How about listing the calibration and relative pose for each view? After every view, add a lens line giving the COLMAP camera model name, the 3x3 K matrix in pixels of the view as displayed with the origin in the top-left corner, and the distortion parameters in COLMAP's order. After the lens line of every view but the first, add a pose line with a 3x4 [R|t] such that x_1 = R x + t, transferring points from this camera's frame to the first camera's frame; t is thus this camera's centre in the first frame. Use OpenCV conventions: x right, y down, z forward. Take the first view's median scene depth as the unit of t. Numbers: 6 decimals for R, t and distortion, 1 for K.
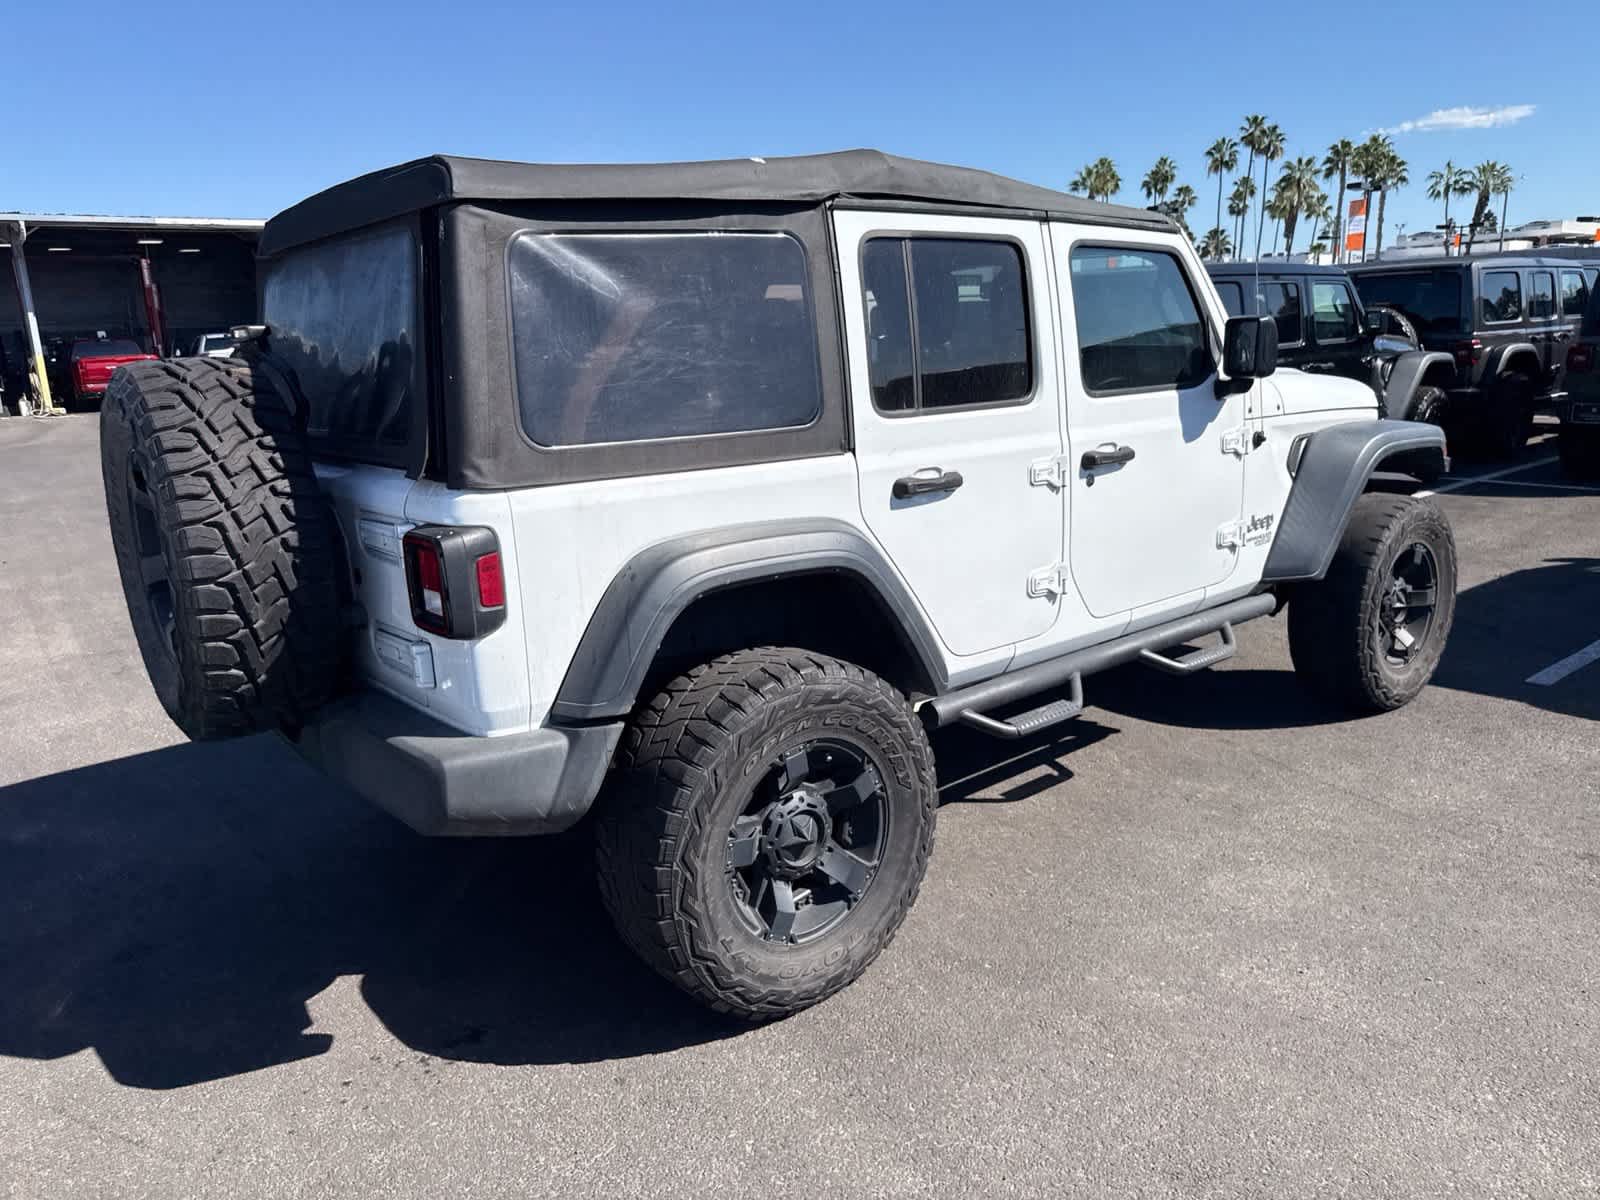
lens RADIAL K [[1132.1, 0, 808.4], [0, 1132.1, 601.0], [0, 0, 1]] dist [0.086216, -0.116839]
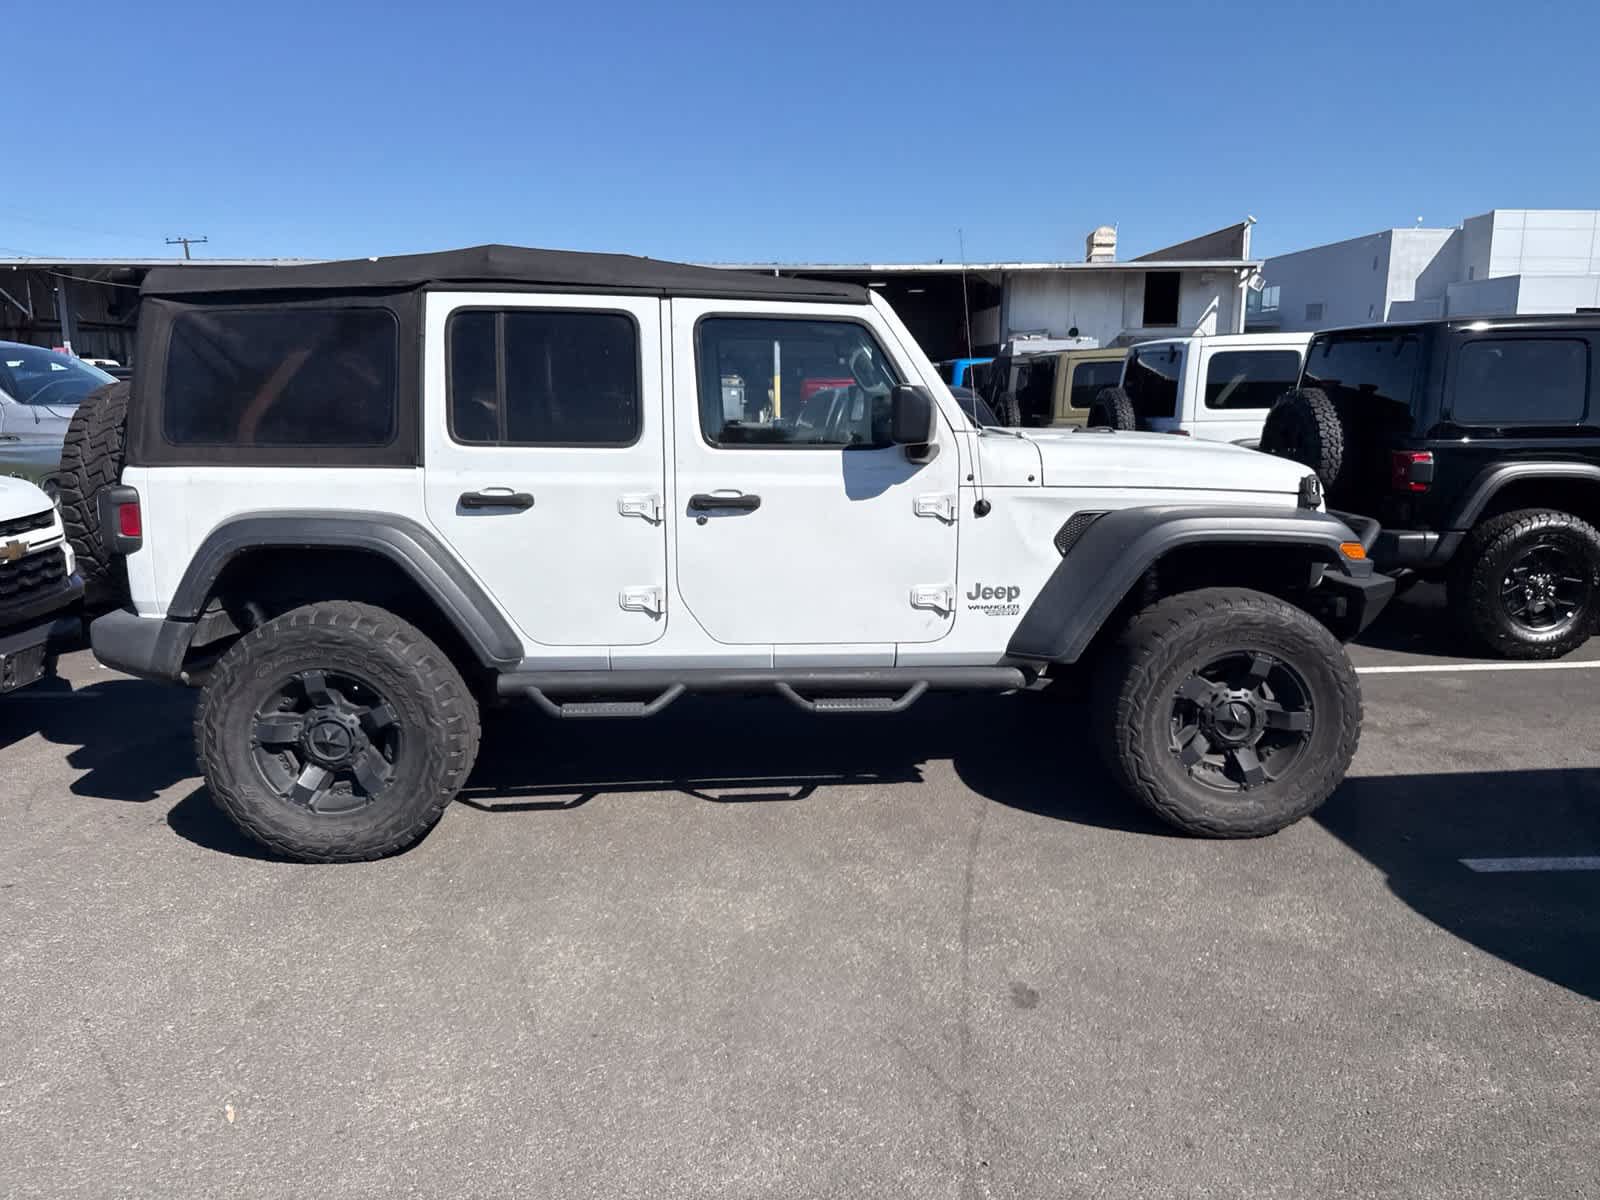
lens RADIAL K [[1131.4, 0, 811.6], [0, 1131.4, 591.6], [0, 0, 1]] dist [0.096869, -0.139258]
pose [[0.800967, 0.146143, -0.580598, 1.191102], [-0.165657, 0.985988, 0.019651, -0.089359], [0.575334, 0.080440, 0.813953, 0.176230]]
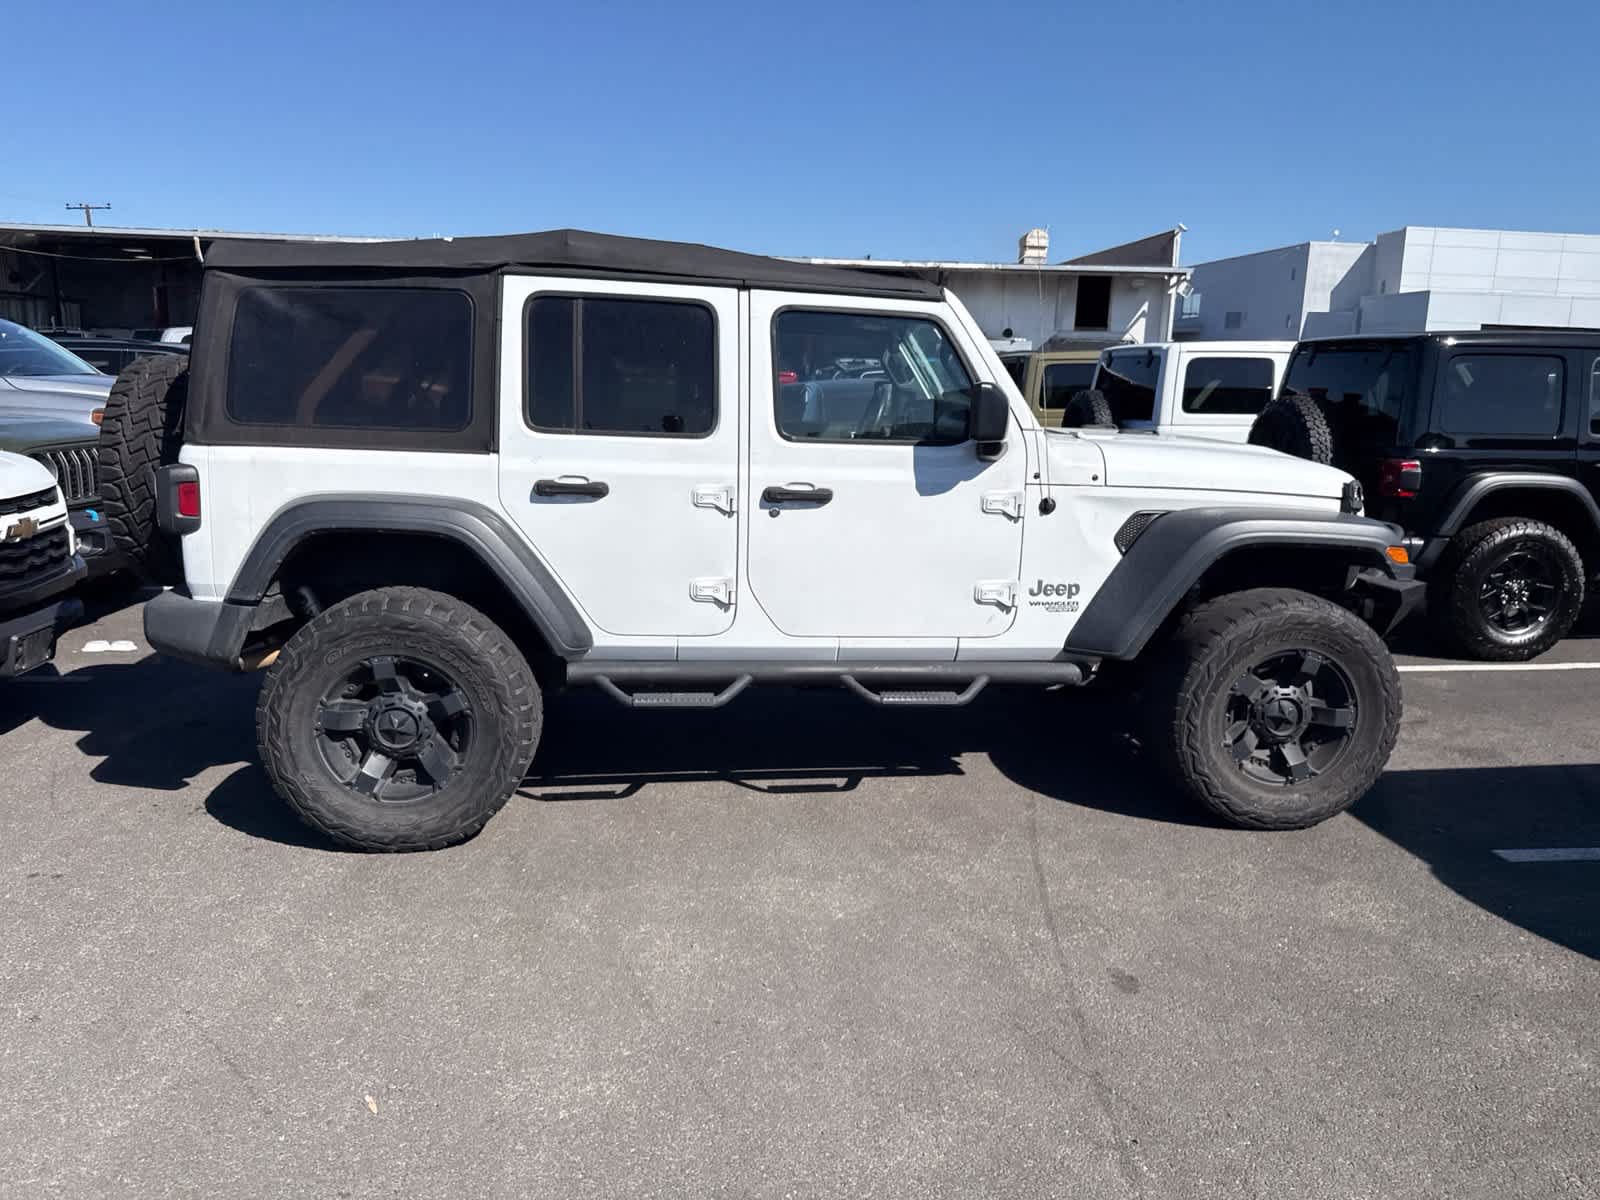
lens RADIAL K [[1131.6, 0, 805.8], [0, 1131.6, 596.6], [0, 0, 1]] dist [0.106566, -0.165147]
pose [[0.836763, 0.165476, -0.521963, 1.046639], [-0.183190, 0.982914, 0.017936, -0.057381], [0.516012, 0.080610, 0.852780, 0.064142]]
